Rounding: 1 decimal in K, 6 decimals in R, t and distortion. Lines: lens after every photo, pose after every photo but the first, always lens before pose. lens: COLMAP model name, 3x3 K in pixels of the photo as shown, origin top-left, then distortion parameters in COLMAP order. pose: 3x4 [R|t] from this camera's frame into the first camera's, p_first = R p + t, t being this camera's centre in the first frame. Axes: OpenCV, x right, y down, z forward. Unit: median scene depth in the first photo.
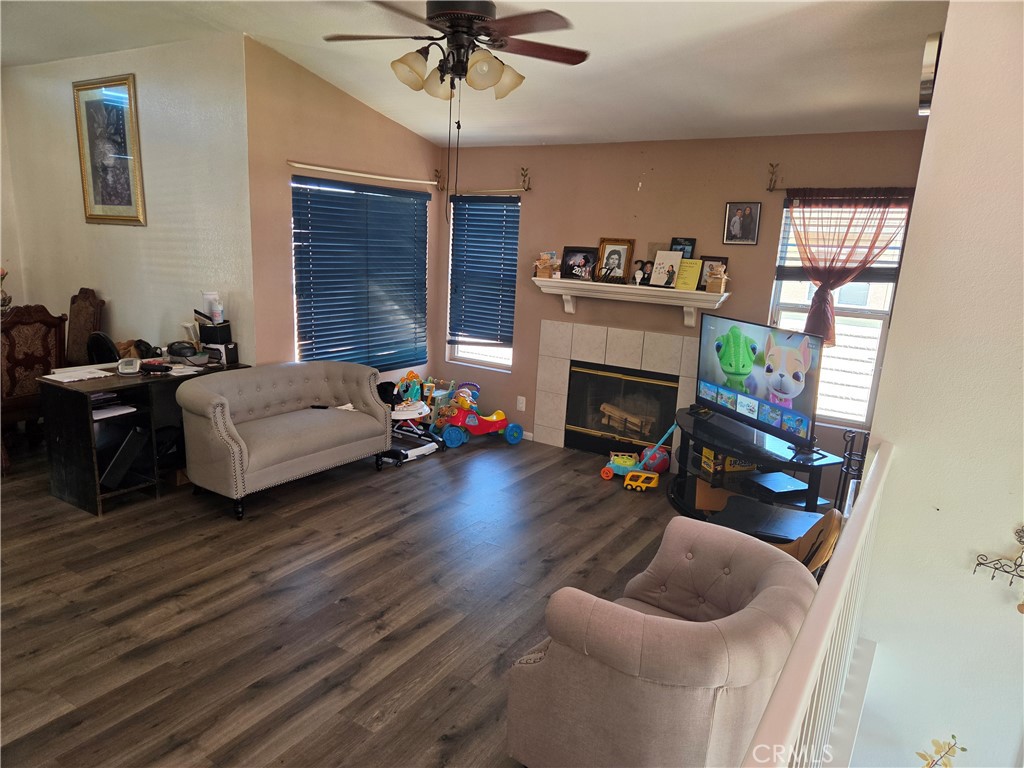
lens RADIAL K [[692.1, 0, 510.1], [0, 692.1, 387.6], [0, 0, 1]] dist [0.065591, -0.053418]
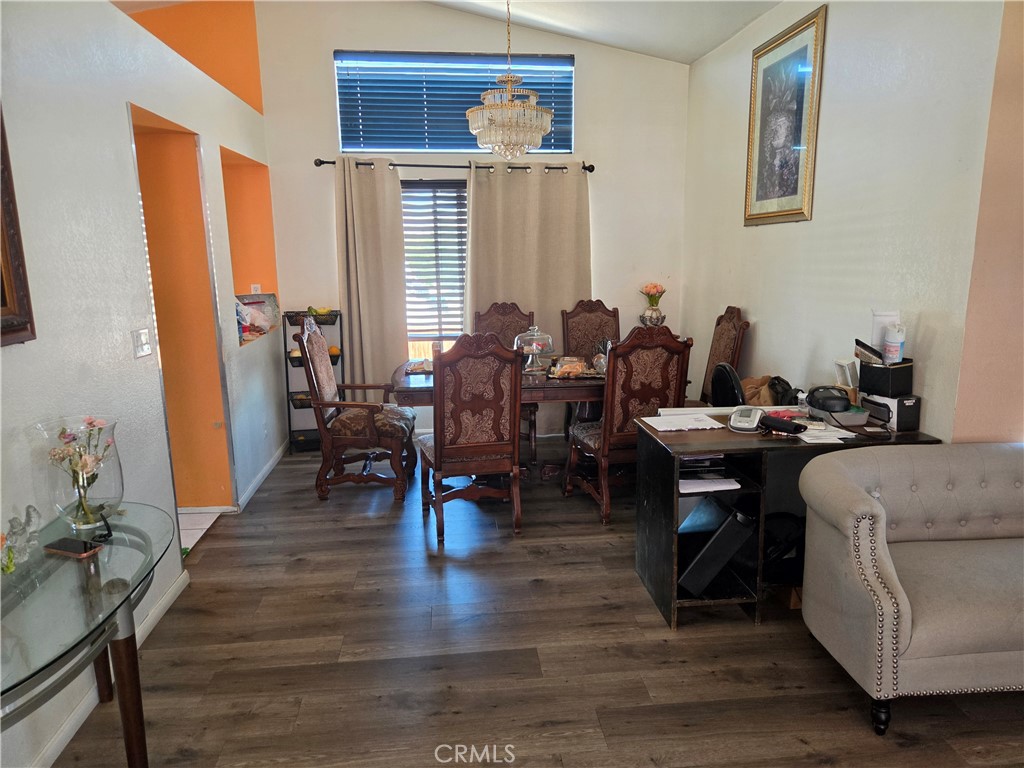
lens RADIAL K [[692.1, 0, 510.6], [0, 692.1, 386.0], [0, 0, 1]] dist [0.065591, -0.053418]
pose [[0.612330, 0.099799, -0.784278, -0.143227], [-0.128011, 0.991426, 0.026213, -0.046492], [0.780170, 0.084345, 0.619855, 0.372430]]
